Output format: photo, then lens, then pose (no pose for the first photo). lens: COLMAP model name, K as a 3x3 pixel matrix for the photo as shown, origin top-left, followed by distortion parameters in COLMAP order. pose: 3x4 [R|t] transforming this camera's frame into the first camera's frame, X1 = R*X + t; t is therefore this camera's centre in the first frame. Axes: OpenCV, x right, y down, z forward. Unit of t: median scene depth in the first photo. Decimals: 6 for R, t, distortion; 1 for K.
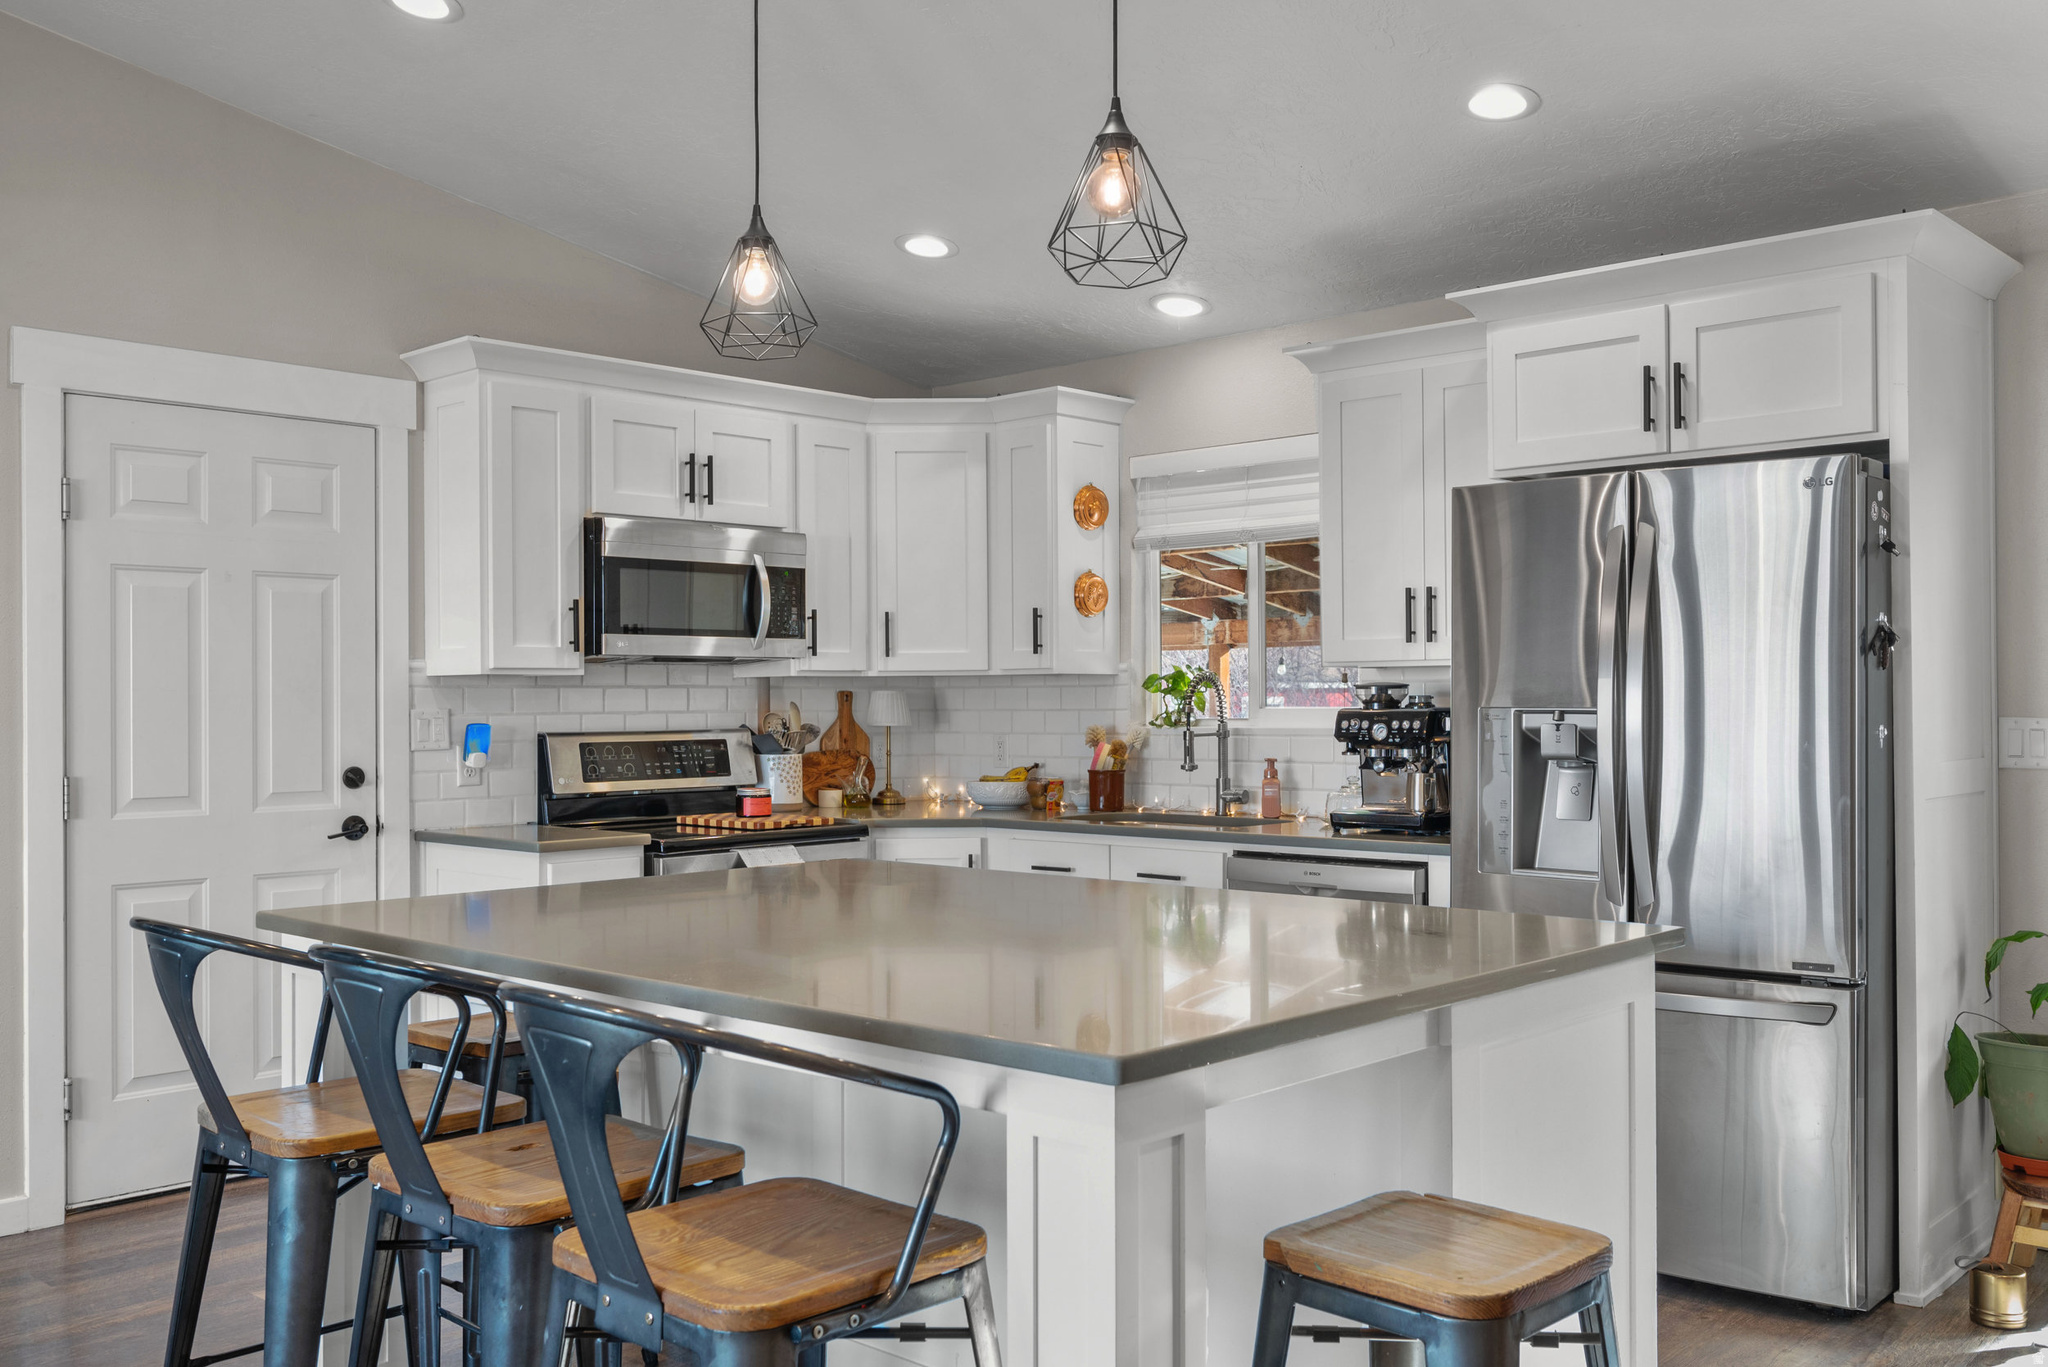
lens RADIAL K [[1772.4, 0, 1031.4], [0, 1772.4, 690.6], [0, 0, 1]] dist [-0.001698, -0.003241]
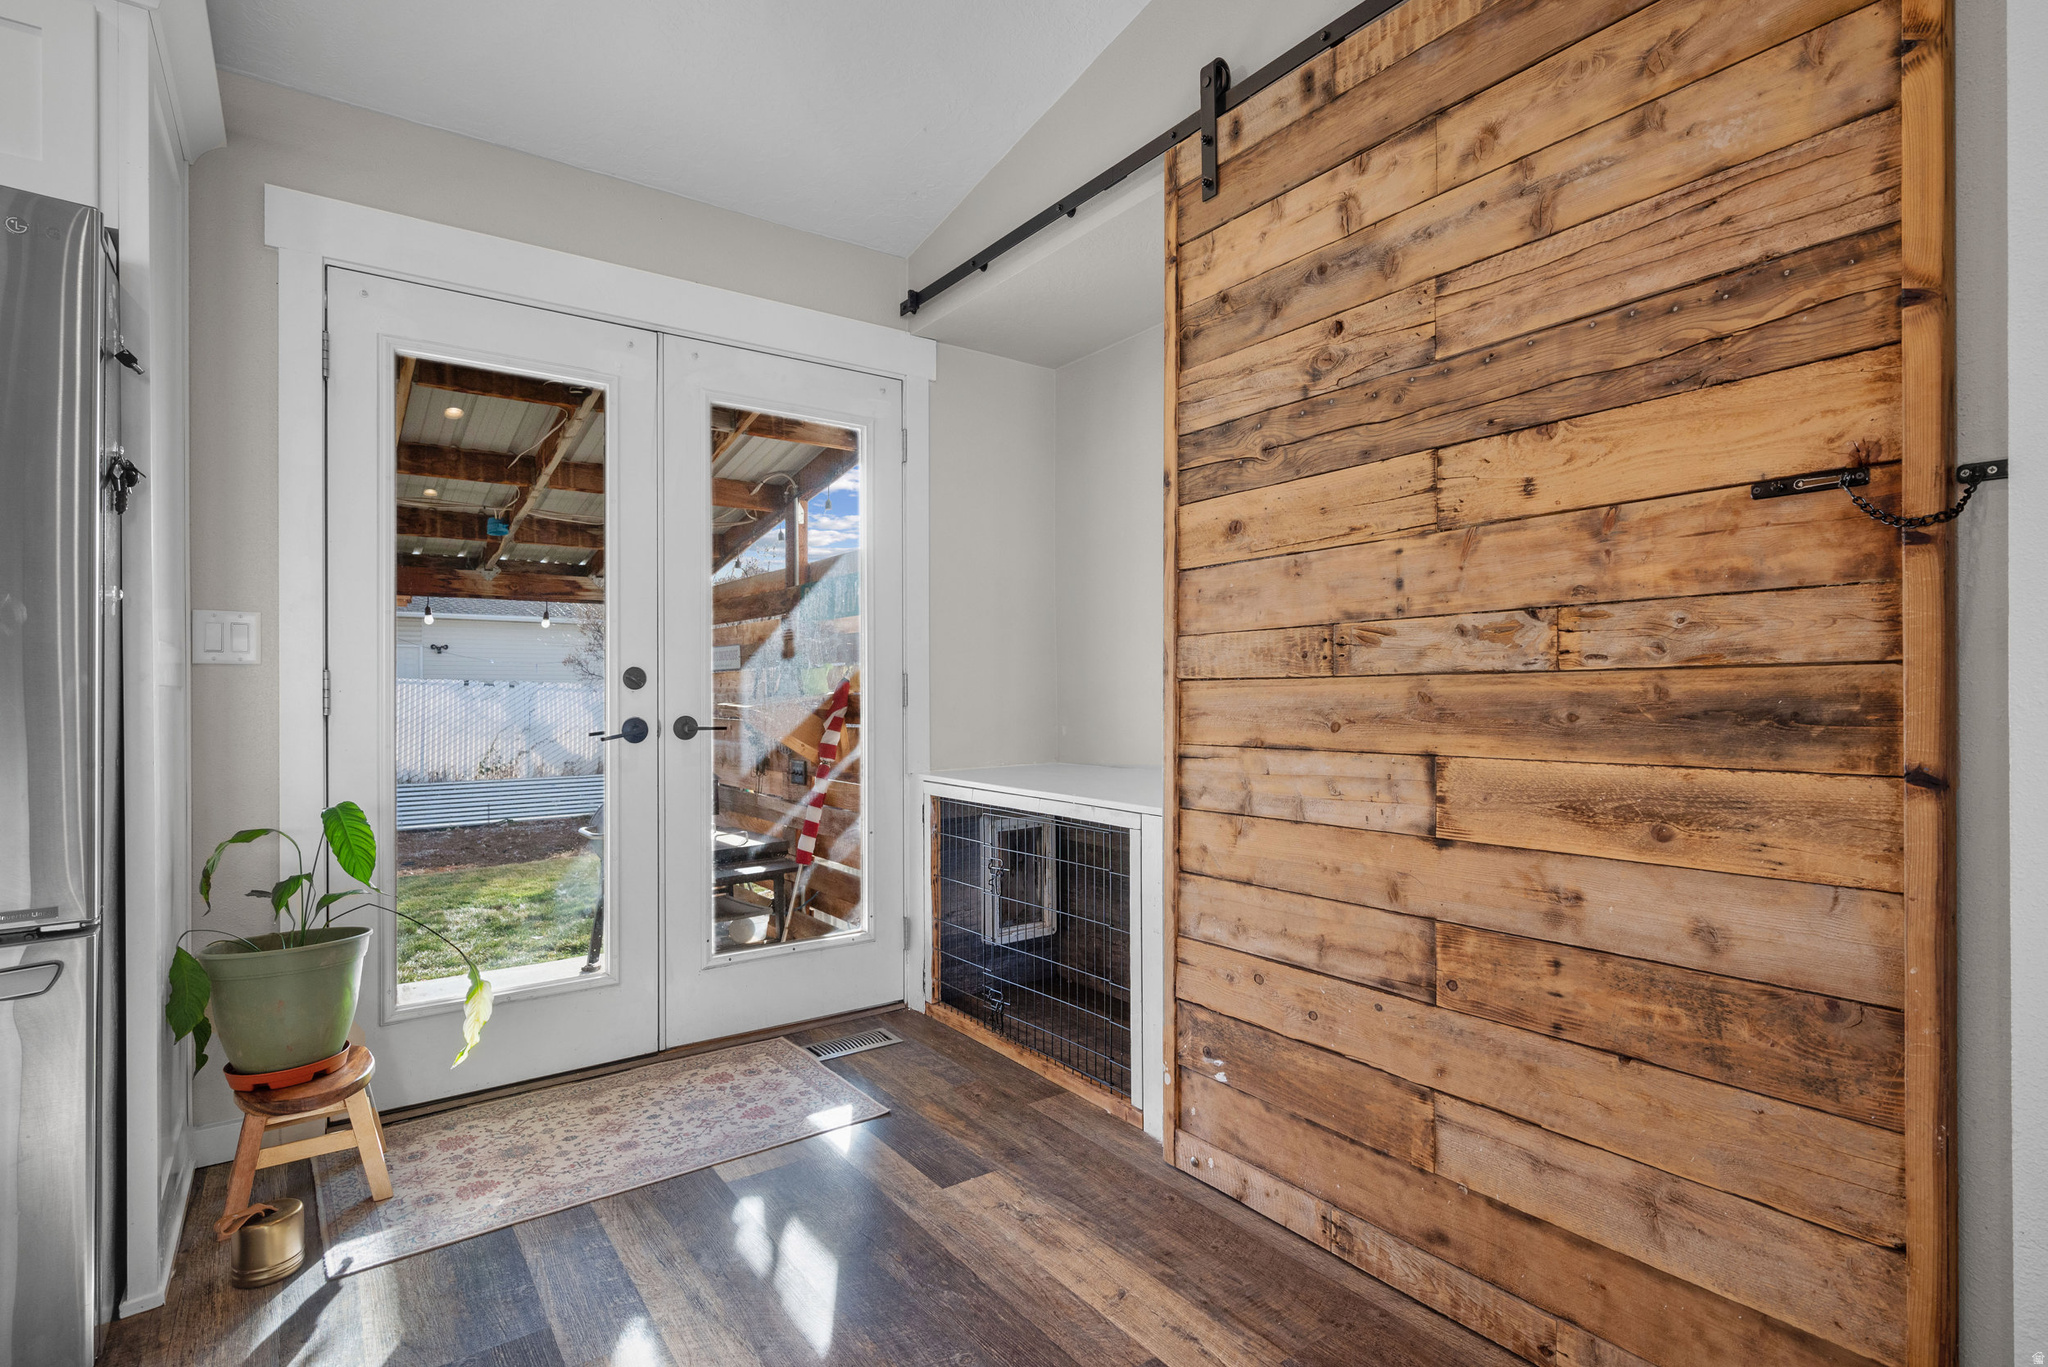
lens RADIAL K [[994.4, 0, 1028.5], [0, 994.4, 690.0], [0, 0, 1]] dist [0.002811, 0.000203]
pose [[0.194366, 0.004167, 0.980920, 0.107853], [-0.002937, 0.999989, -0.003666, 0.054963], [-0.980925, -0.002168, 0.194376, 0.434634]]
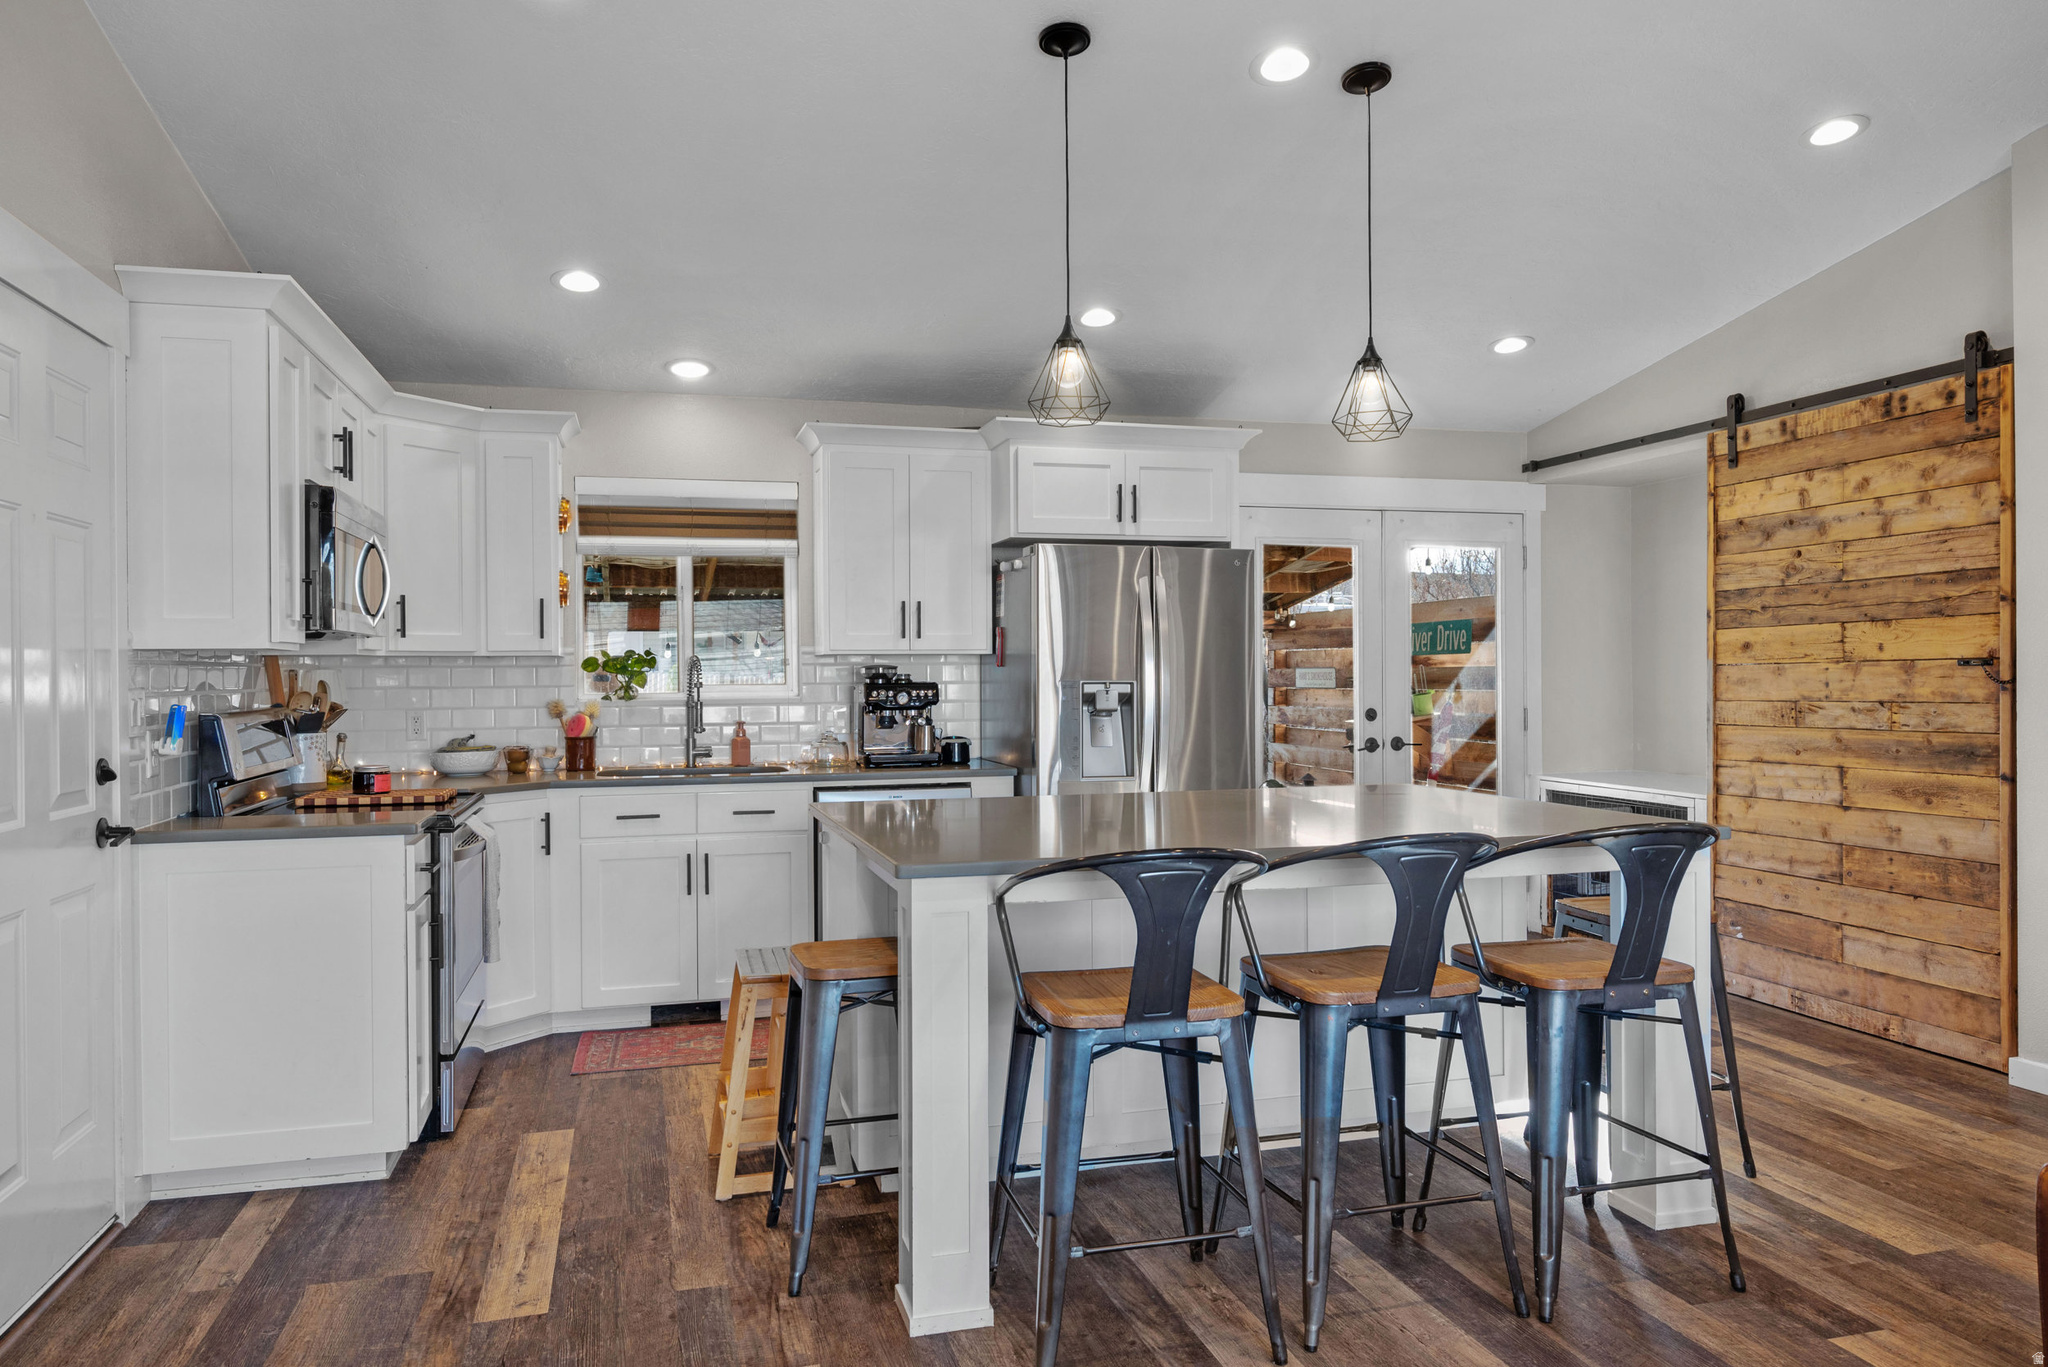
lens RADIAL K [[1383.5, 0, 1033.6], [0, 1383.5, 675.1], [0, 0, 1]] dist [-0.003318, -0.000435]
pose [[0.520788, 0.000919, 0.853685, -0.783336], [-0.000553, 1.000000, -0.000739, 0.004939], [-0.853686, -0.000087, 0.520789, 0.333263]]
